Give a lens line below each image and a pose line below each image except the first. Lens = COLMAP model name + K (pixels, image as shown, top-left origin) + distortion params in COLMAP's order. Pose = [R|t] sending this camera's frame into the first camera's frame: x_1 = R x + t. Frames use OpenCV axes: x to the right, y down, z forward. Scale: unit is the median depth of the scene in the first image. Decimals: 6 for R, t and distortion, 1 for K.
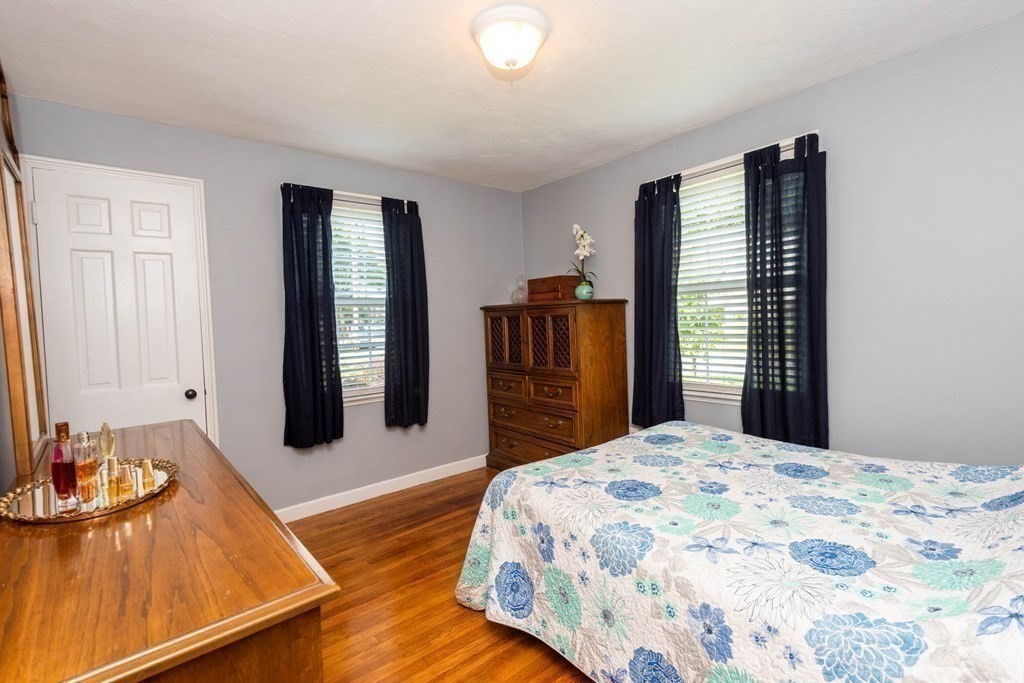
lens RADIAL K [[465.2, 0, 512.8], [0, 465.2, 337.5], [0, 0, 1]] dist [-0.000338, -0.000042]
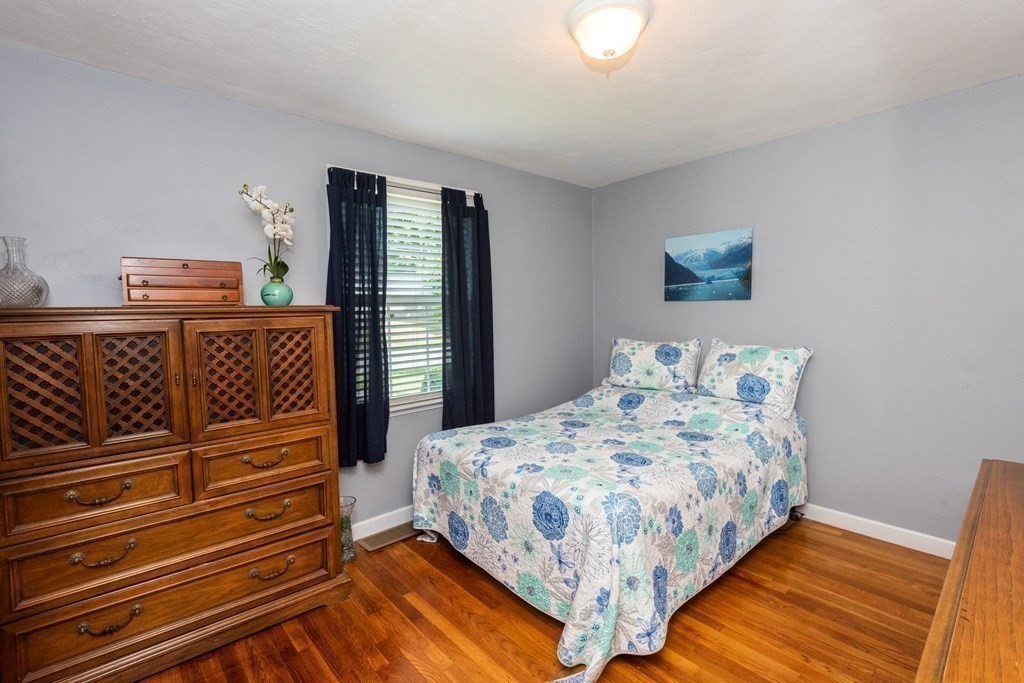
lens RADIAL K [[479.2, 0, 513.3], [0, 479.2, 329.6], [0, 0, 1]] dist [0.135748, -0.000007]
pose [[-0.009099, 0.000110, 0.999959, -0.774464], [0.059409, 0.998234, 0.000431, -0.036036], [-0.998192, 0.059411, -0.009090, 0.938075]]
